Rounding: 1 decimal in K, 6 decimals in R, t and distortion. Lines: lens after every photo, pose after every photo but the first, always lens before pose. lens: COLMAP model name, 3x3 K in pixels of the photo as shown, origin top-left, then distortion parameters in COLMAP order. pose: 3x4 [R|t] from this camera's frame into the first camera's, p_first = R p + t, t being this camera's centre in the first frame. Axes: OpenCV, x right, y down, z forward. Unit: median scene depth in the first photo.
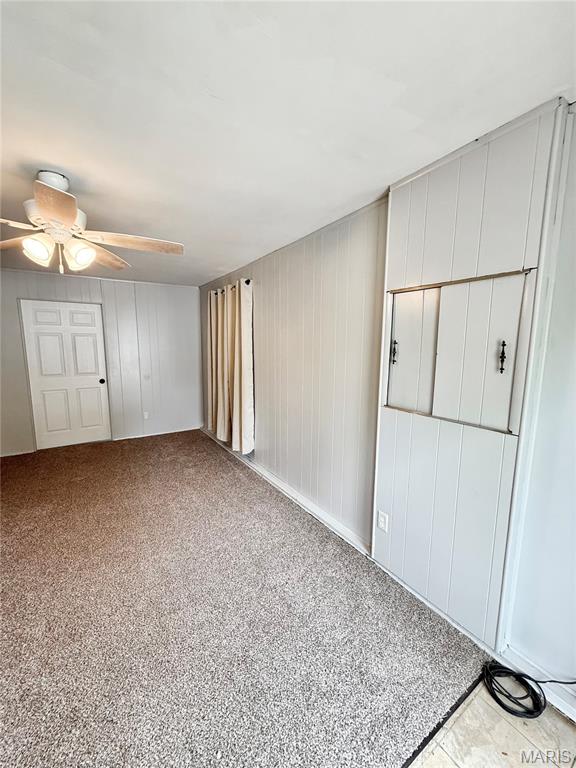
lens RADIAL K [[306.3, 0, 289.2], [0, 306.3, 383.6], [0, 0, 1]] dist [0.000268, -0.000283]
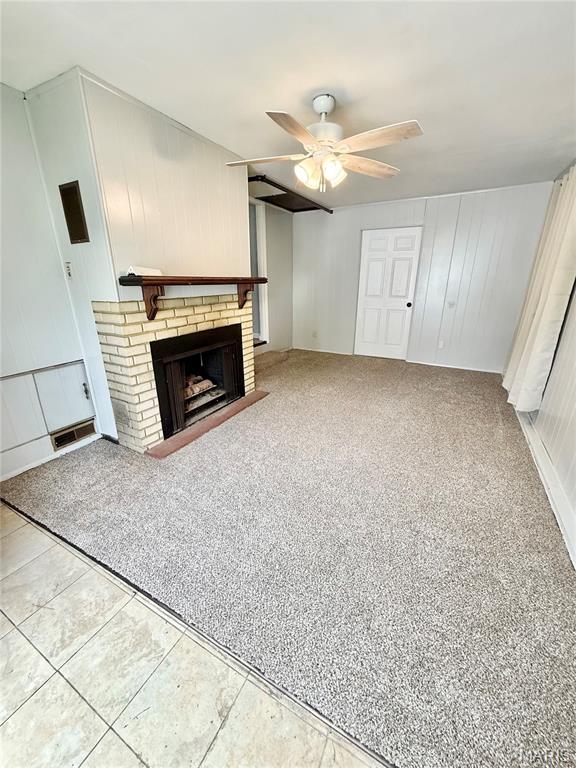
lens RADIAL K [[306.3, 0, 287.6], [0, 306.3, 384.1], [0, 0, 1]] dist [0.000268, -0.000283]
pose [[0.470590, 0.283321, -0.835628, 0.198574], [-0.114172, 0.958637, 0.260730, 0.033152], [0.874934, -0.027292, 0.483472, 0.126274]]
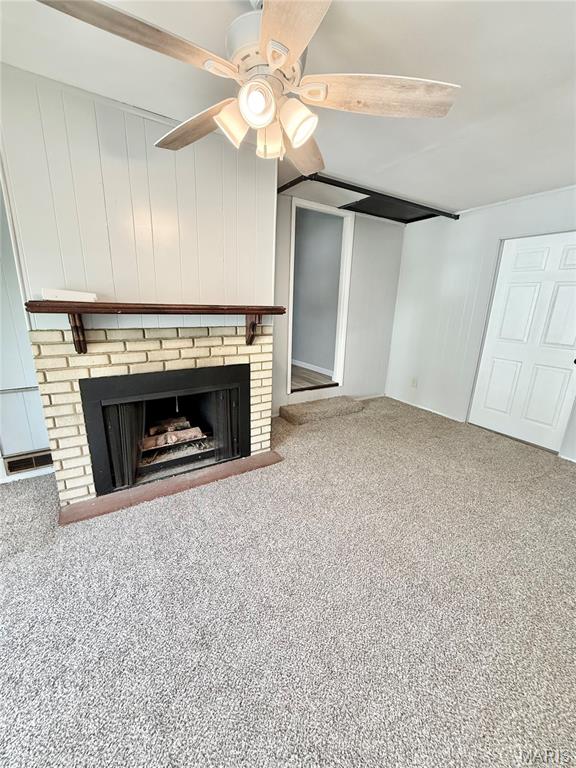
lens RADIAL K [[306.3, 0, 285.4], [0, 306.3, 382.5], [0, 0, 1]] dist [0.000268, -0.000283]
pose [[-0.028940, 0.255298, -0.966429, 0.009609], [-0.161272, 0.952975, 0.256573, -0.034969], [0.986486, 0.163283, 0.013594, 0.512130]]
